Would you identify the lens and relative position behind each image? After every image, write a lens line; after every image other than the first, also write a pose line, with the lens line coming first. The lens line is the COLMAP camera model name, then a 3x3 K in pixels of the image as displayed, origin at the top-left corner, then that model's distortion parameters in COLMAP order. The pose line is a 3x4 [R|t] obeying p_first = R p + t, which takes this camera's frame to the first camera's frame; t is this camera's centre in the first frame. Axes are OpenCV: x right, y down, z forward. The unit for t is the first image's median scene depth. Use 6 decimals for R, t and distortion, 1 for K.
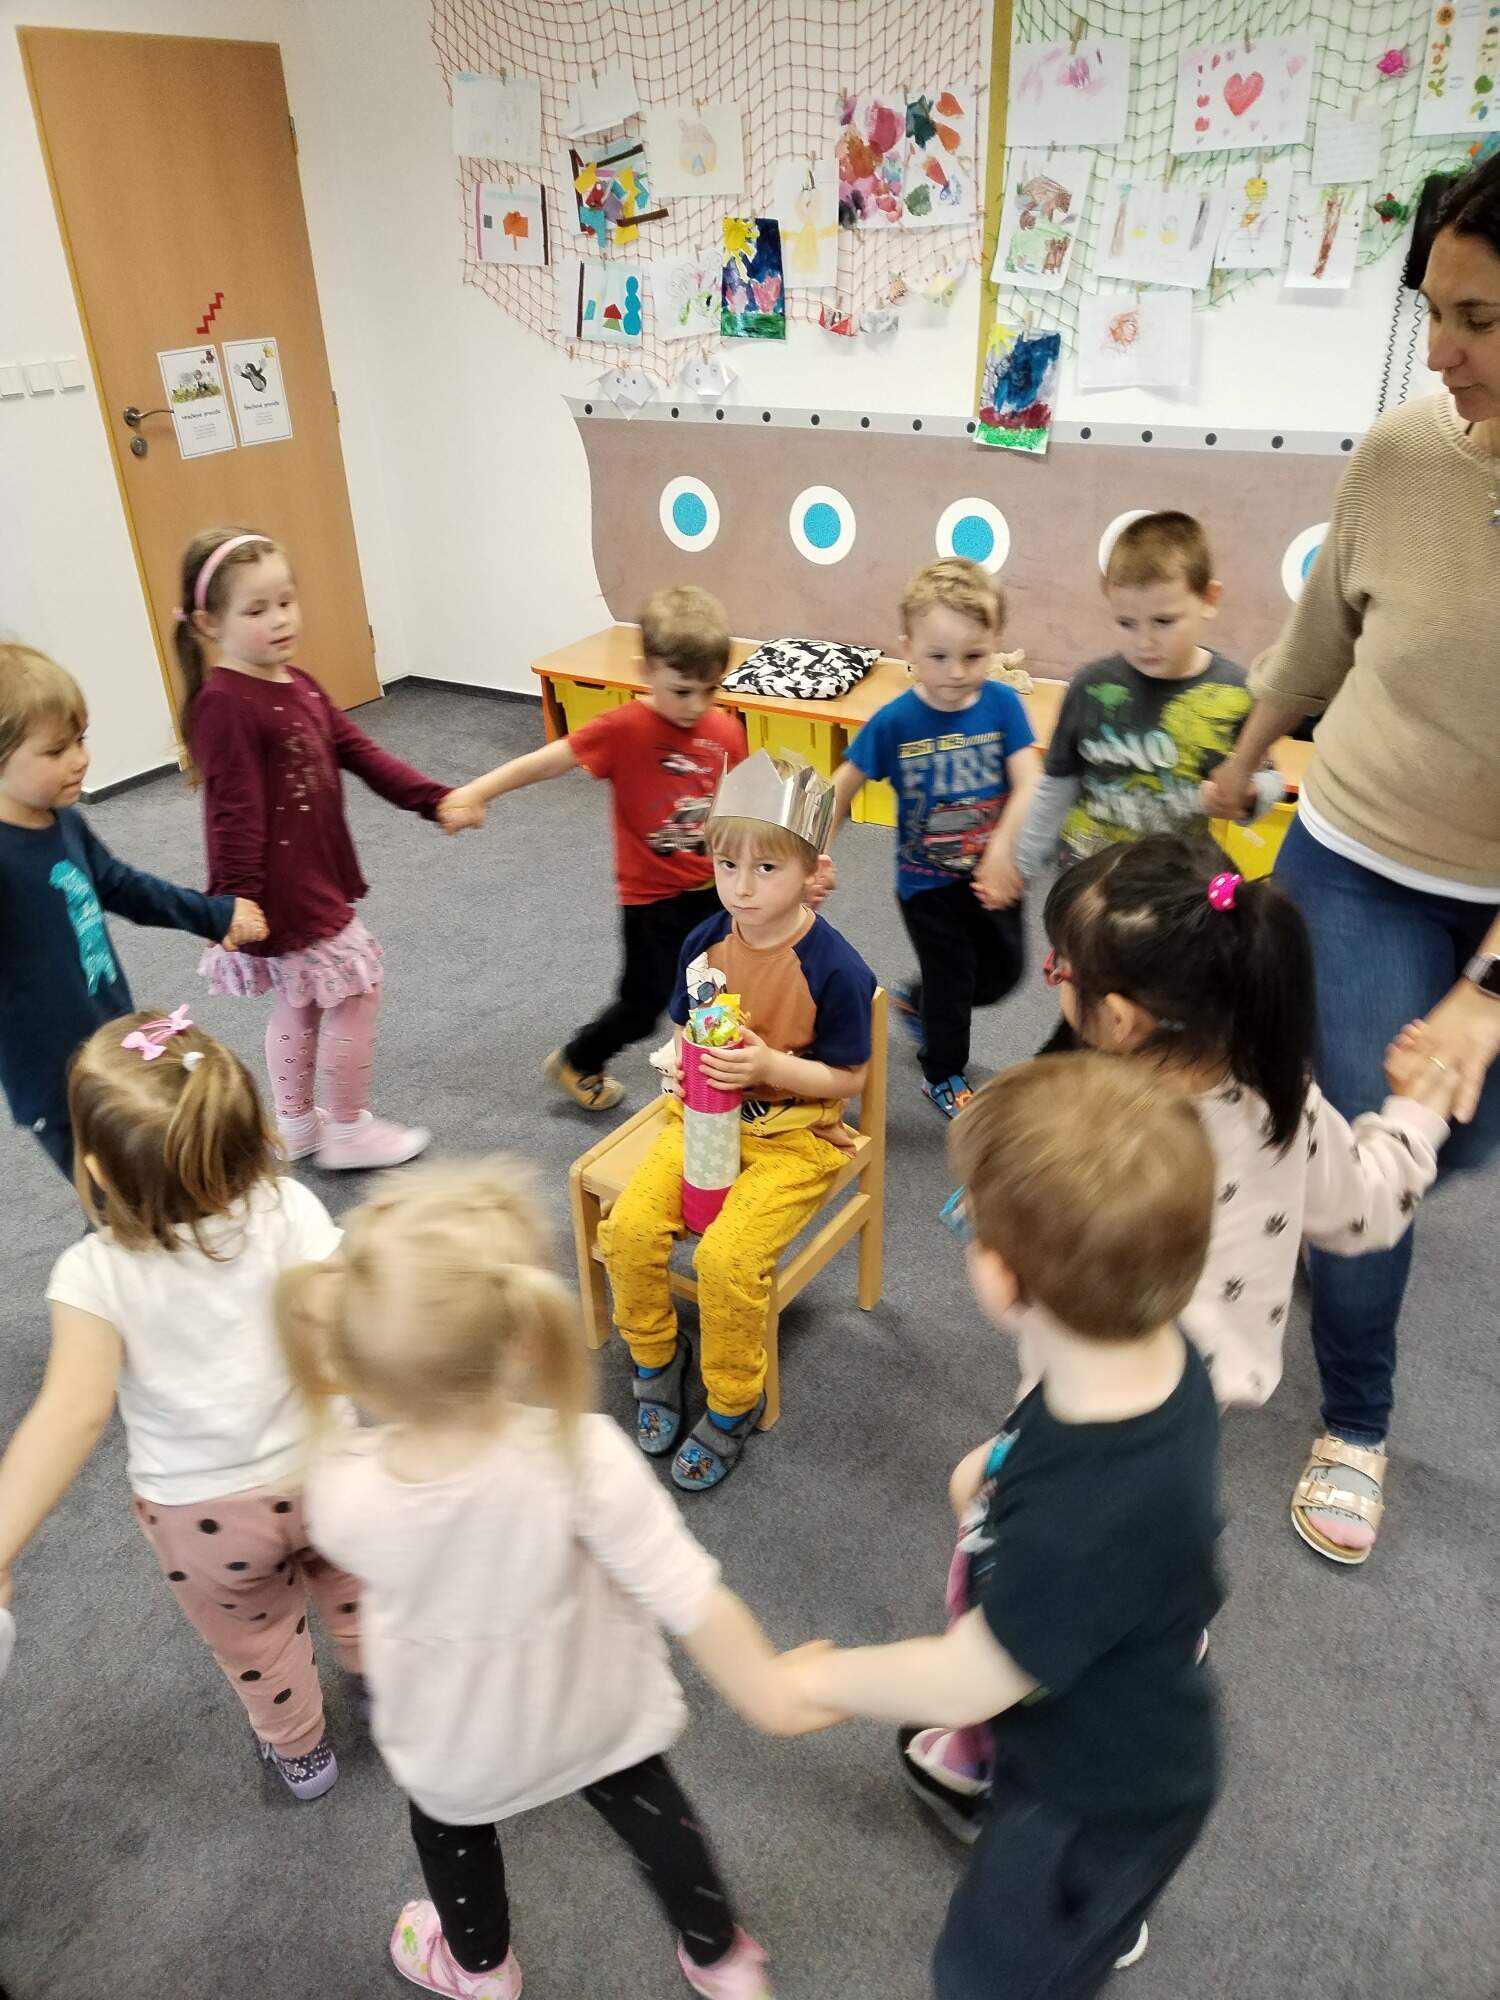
lens RADIAL K [[1439.3, 0, 745.4], [0, 1439.3, 1010.1], [0, 0, 1]] dist [0.024426, -0.023792]
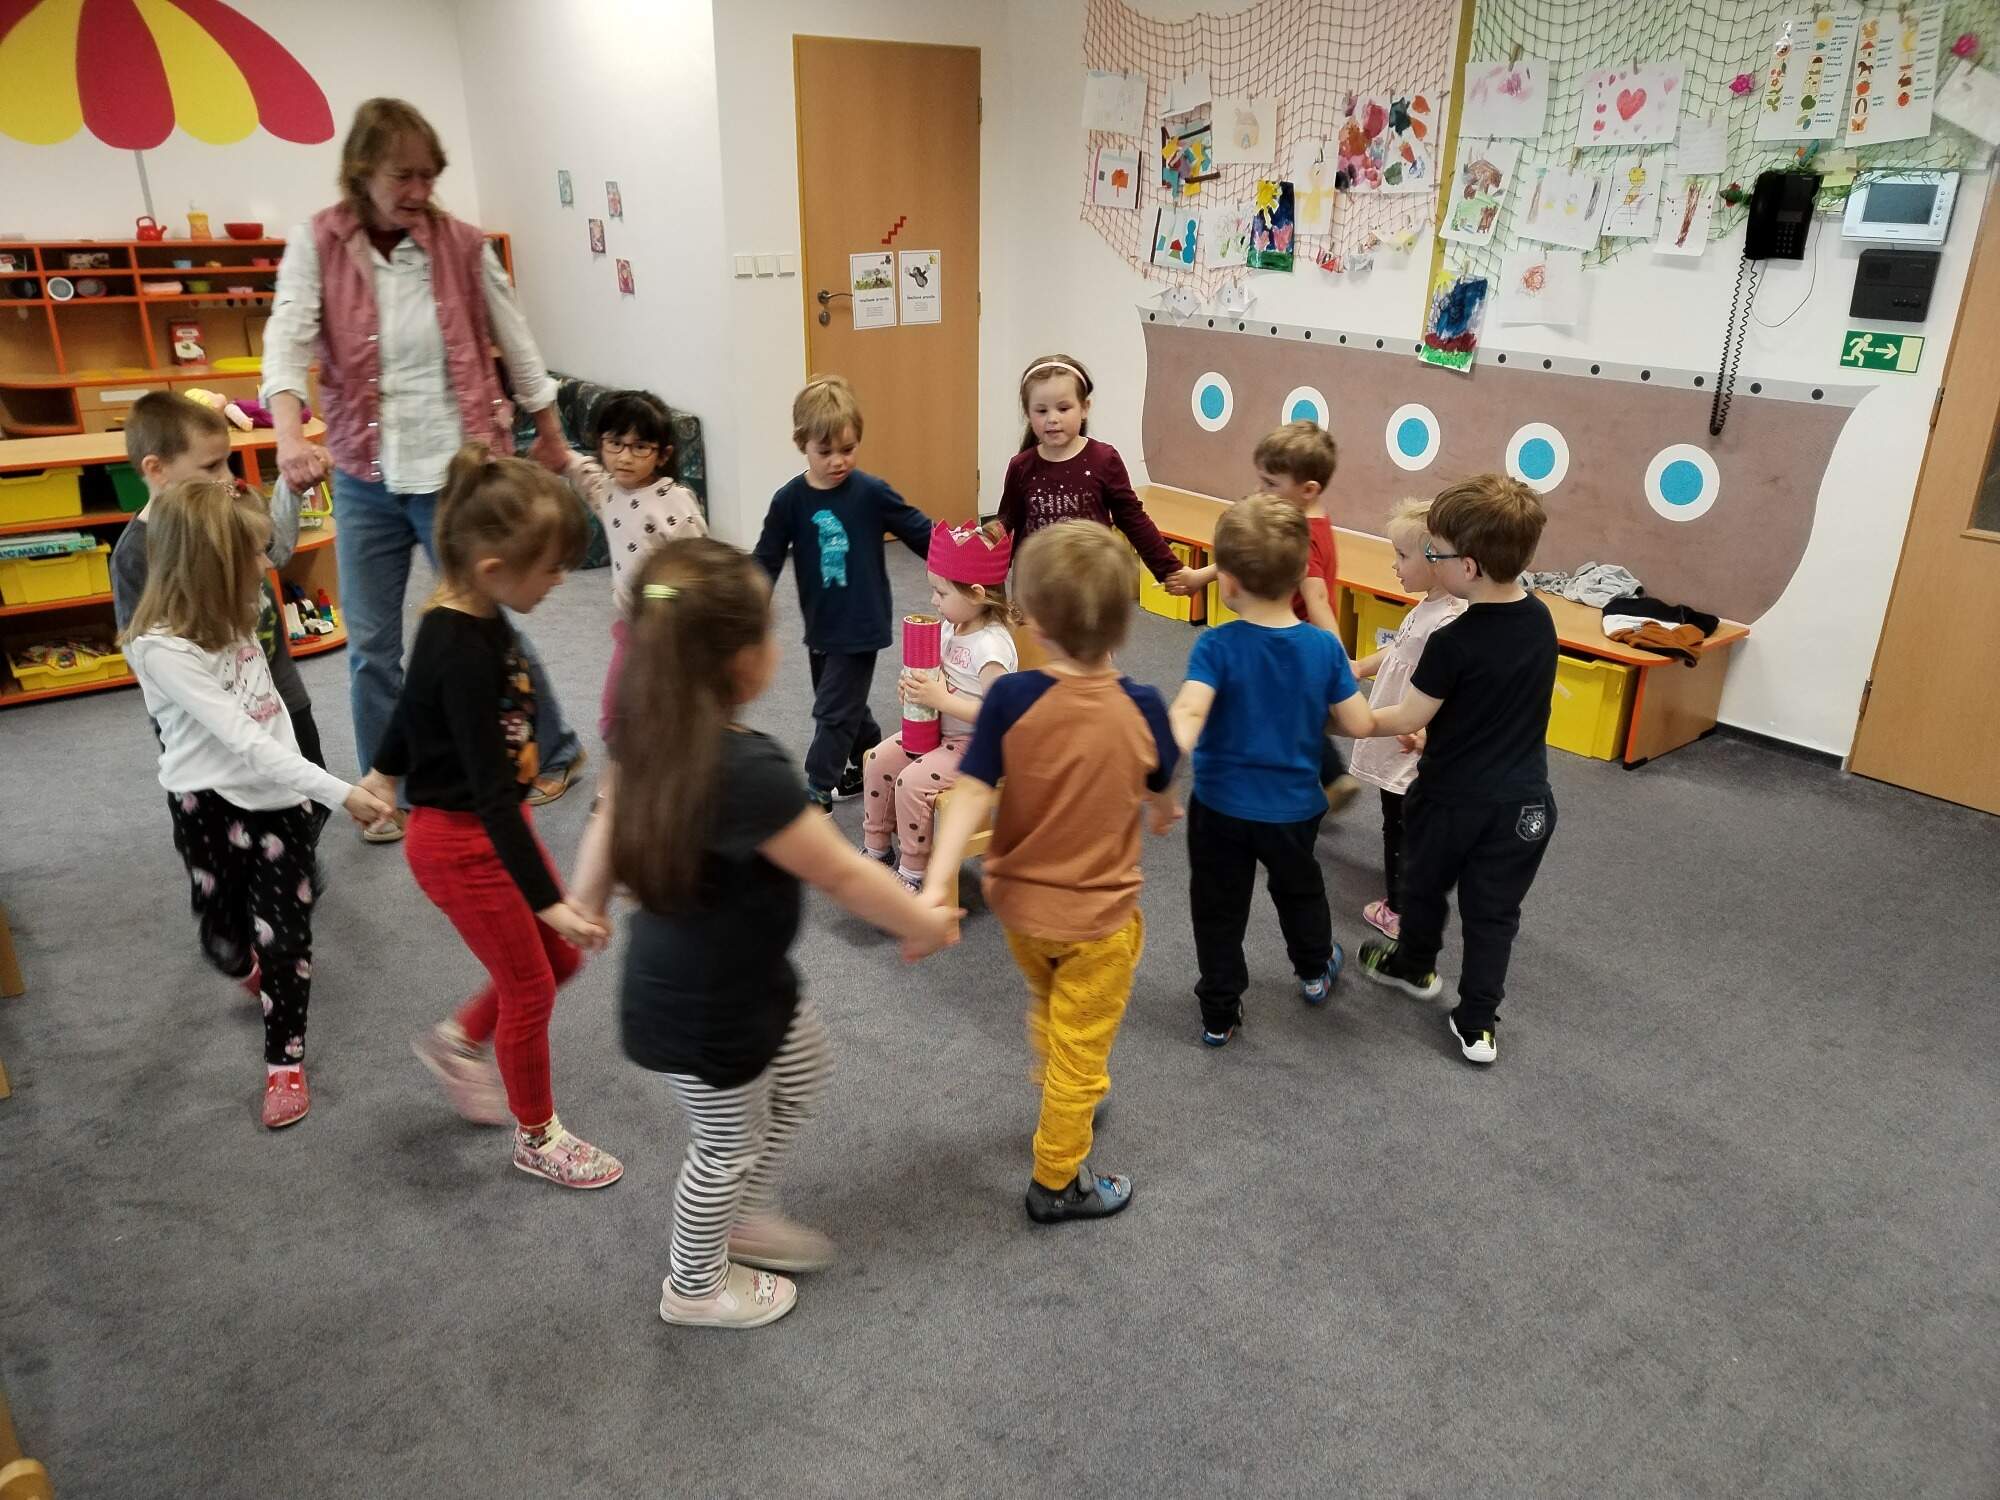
lens RADIAL K [[1439.3, 0, 1000.0], [0, 1439.3, 750.0], [0, 0, 1]] dist [0.024426, -0.023792]
pose [[0.934447, 0.167868, -0.314052, 0.274067], [-0.204454, 0.974985, -0.087190, 0.114454], [0.291560, 0.145683, 0.945394, -0.225225]]
